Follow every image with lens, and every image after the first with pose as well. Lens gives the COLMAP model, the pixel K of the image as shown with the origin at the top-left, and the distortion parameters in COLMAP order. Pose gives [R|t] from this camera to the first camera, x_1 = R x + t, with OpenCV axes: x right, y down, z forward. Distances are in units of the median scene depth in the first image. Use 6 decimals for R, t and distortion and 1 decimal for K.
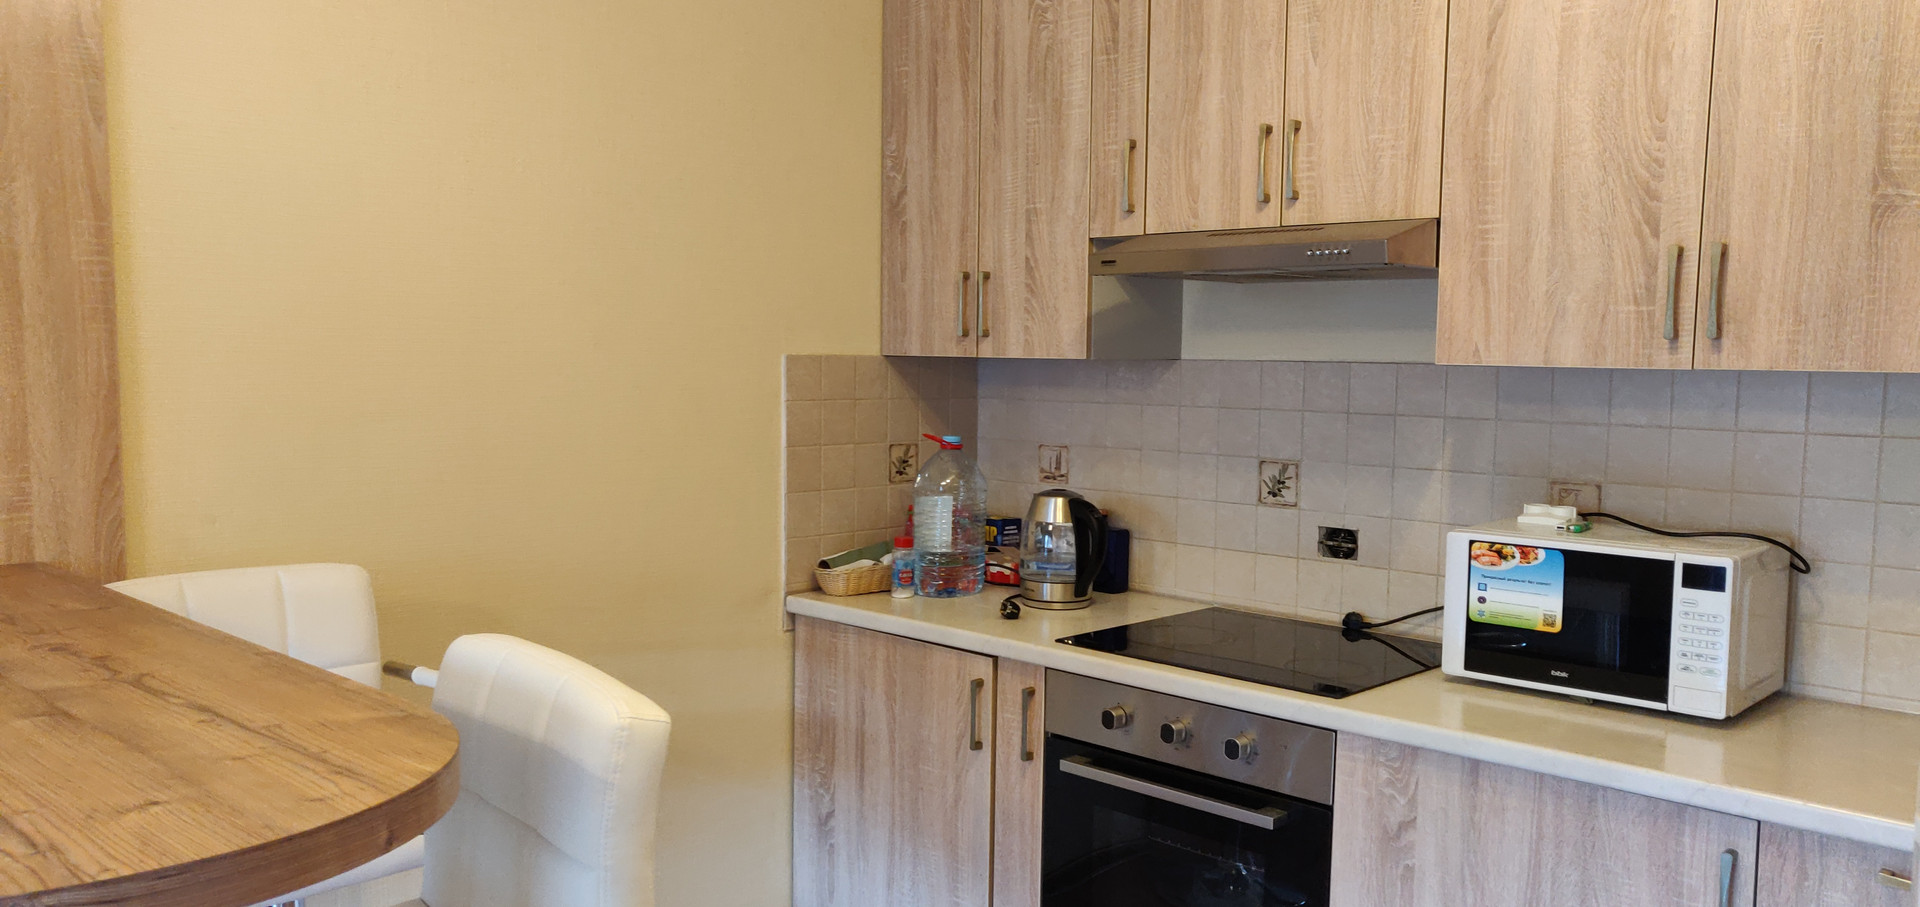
lens RADIAL K [[1455.7, 0, 958.7], [0, 1455.7, 485.8], [0, 0, 1]] dist [0.023159, 0.005107]
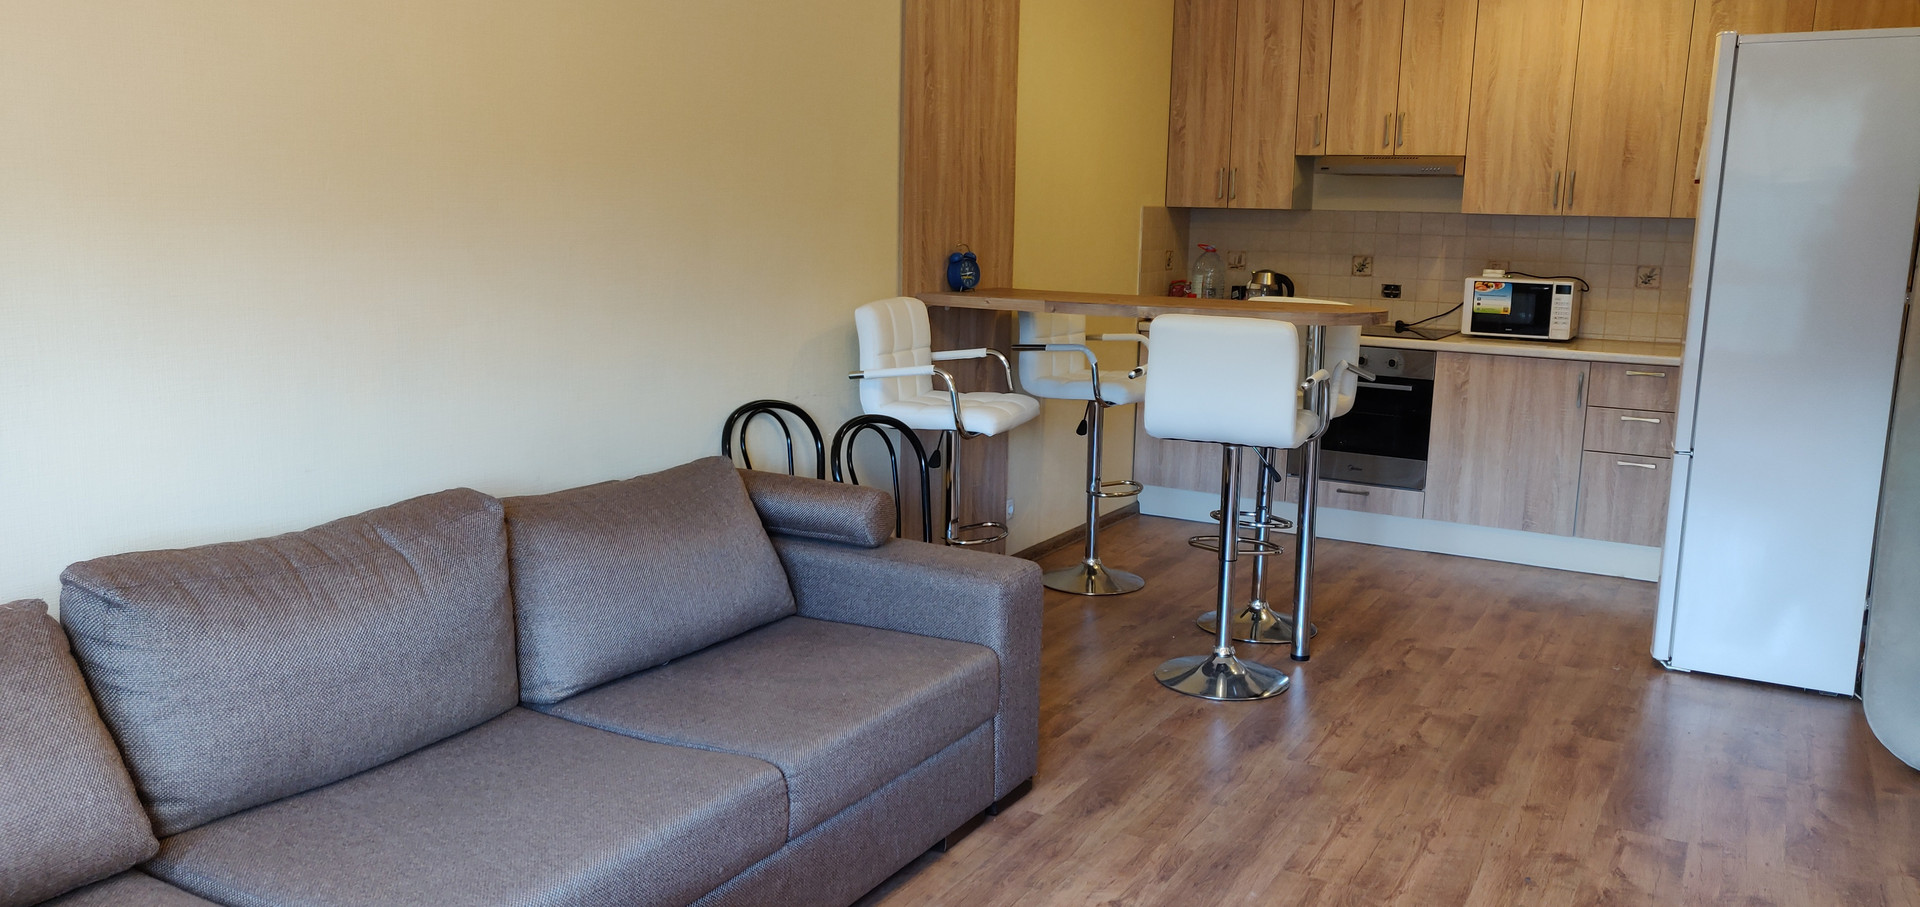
lens RADIAL K [[1455.7, 0, 960.3], [0, 1455.7, 450.4], [0, 0, 1]] dist [0.023159, 0.005107]
pose [[0.965138, -0.034193, 0.259500, -1.164858], [0.013239, 0.996539, 0.082070, 0.106774], [-0.261408, -0.075774, 0.962250, -1.231940]]
